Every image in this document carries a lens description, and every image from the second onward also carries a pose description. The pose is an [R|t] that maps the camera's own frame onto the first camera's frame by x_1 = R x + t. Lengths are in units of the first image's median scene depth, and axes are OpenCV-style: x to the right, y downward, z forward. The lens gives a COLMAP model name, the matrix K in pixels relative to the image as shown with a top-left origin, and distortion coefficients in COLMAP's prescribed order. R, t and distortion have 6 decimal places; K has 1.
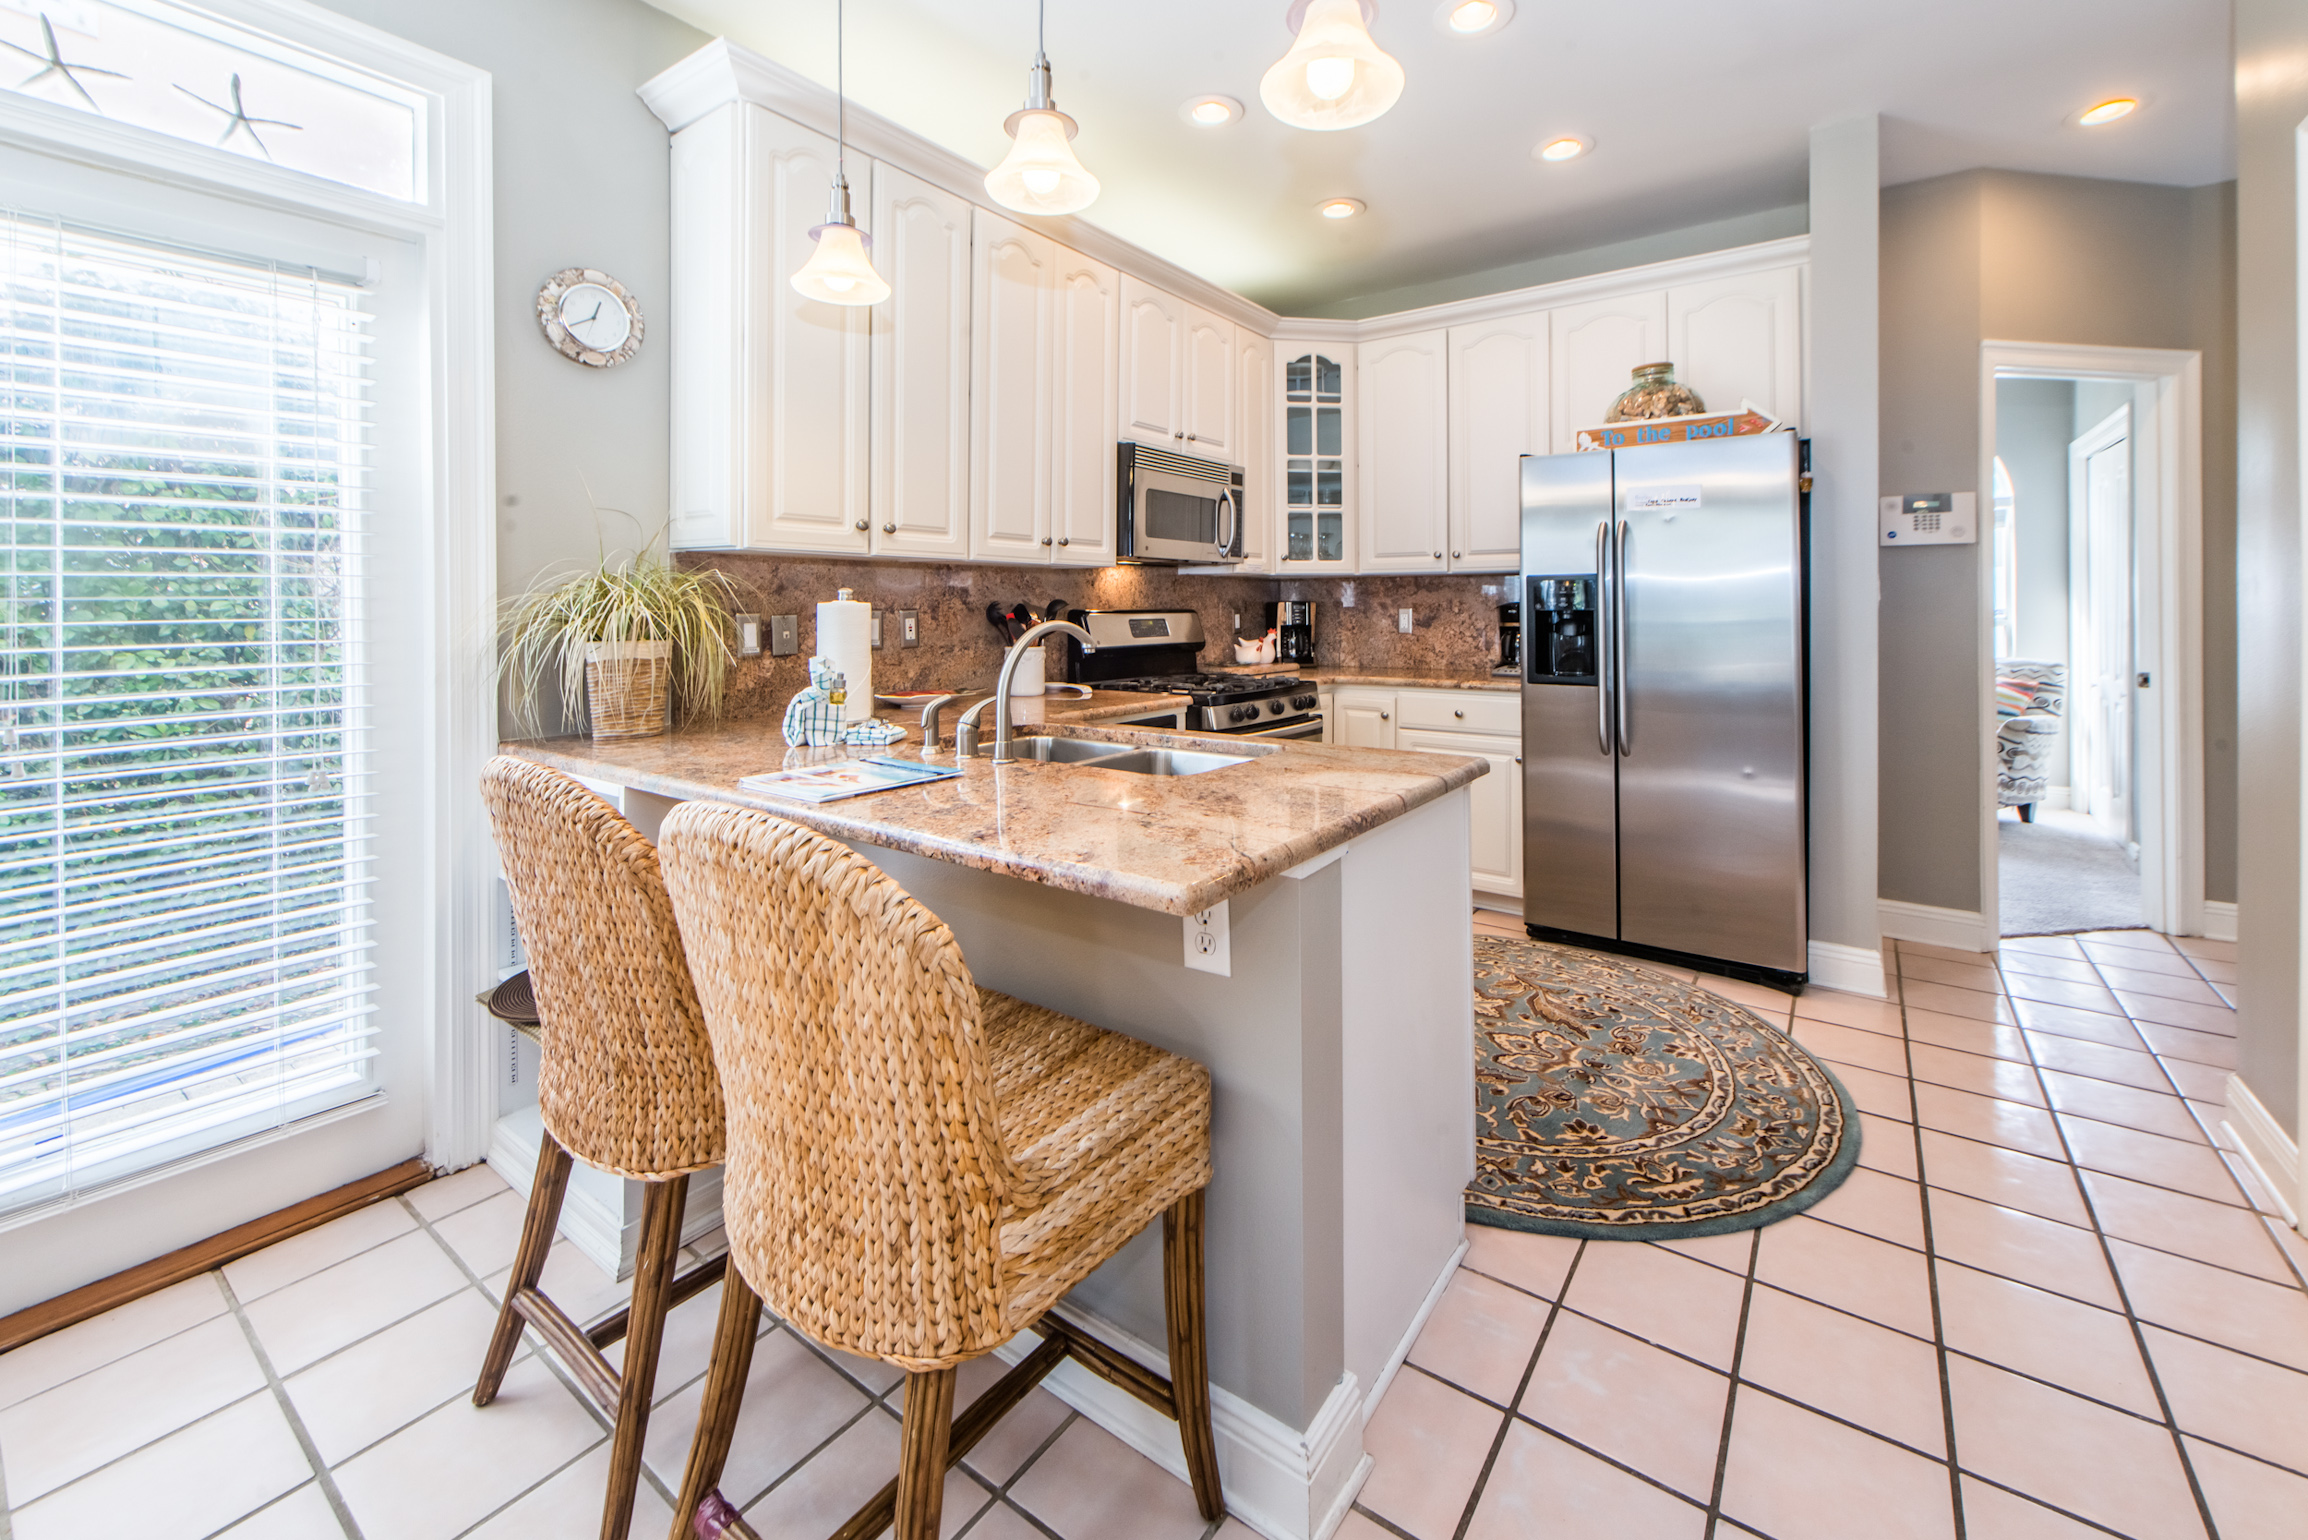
lens RADIAL K [[947.8, 0, 1154.0], [0, 947.8, 770.0], [0, 0, 1]] dist [-0.002103, -0.000101]
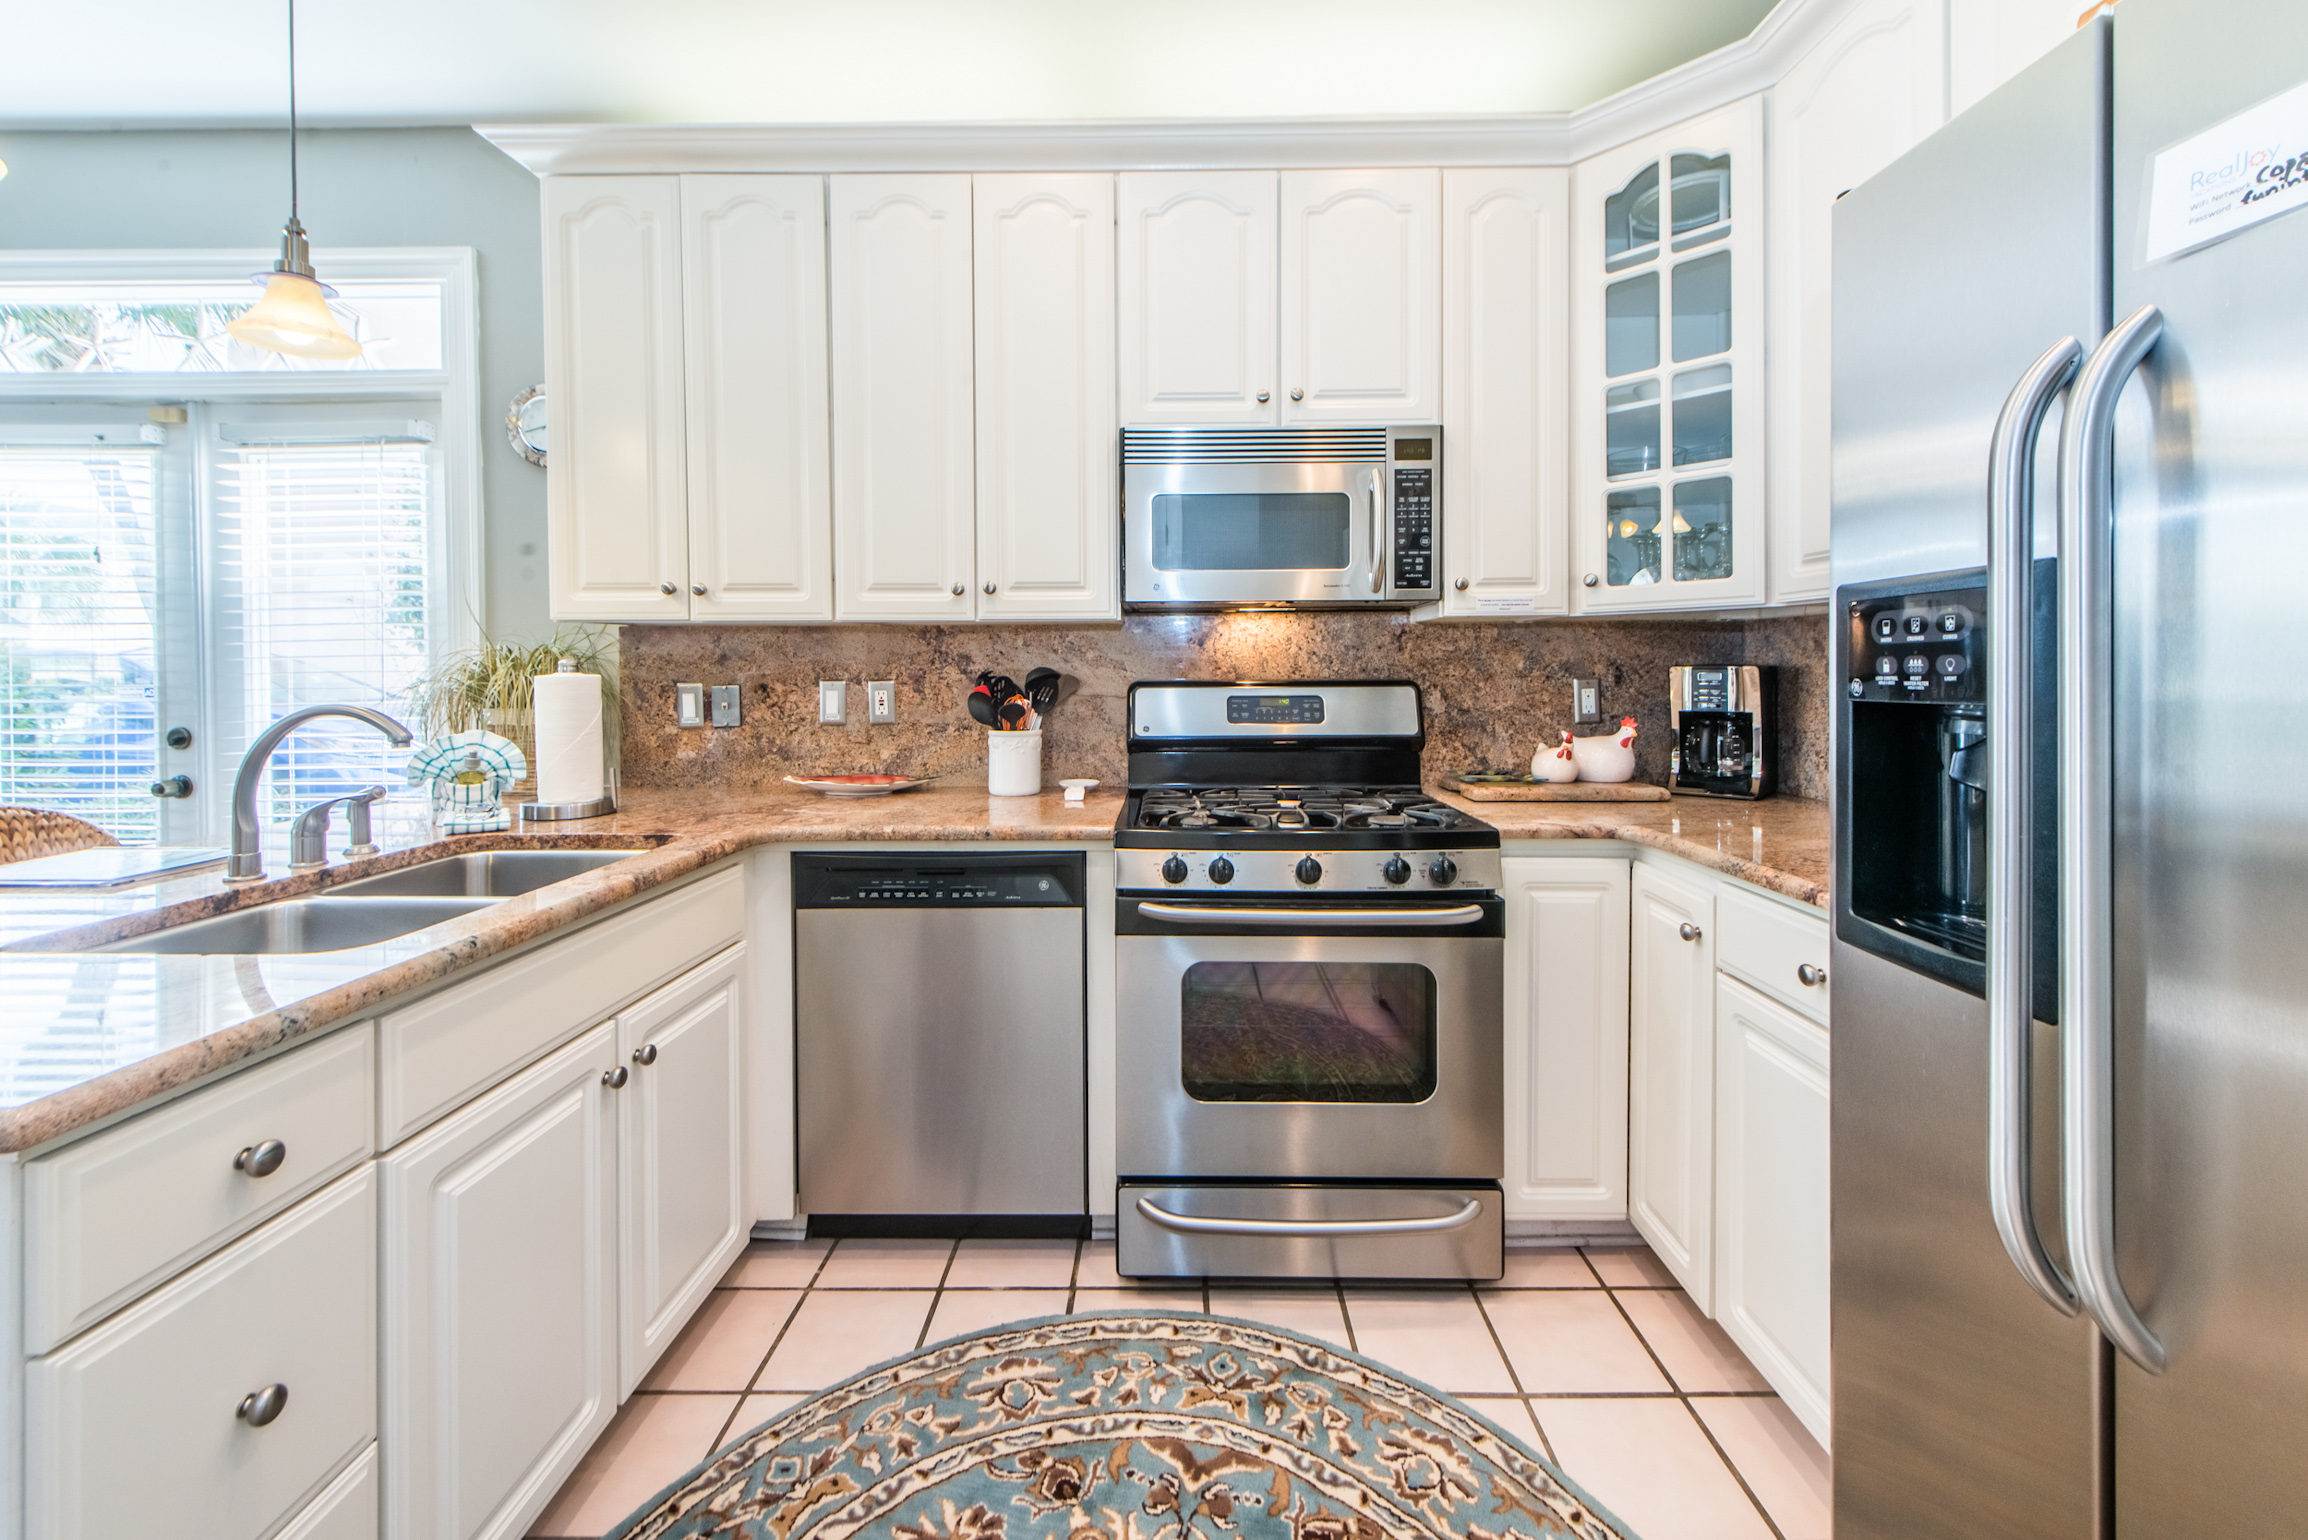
lens RADIAL K [[932.2, 0, 1154.0], [0, 932.2, 770.0], [0, 0, 1]] dist [0.003125, 0.000277]
pose [[0.579500, 0.087907, -0.810217, 0.501055], [-0.134588, 0.990838, 0.011241, -0.116369], [0.803782, 0.102531, 0.586022, 0.631073]]
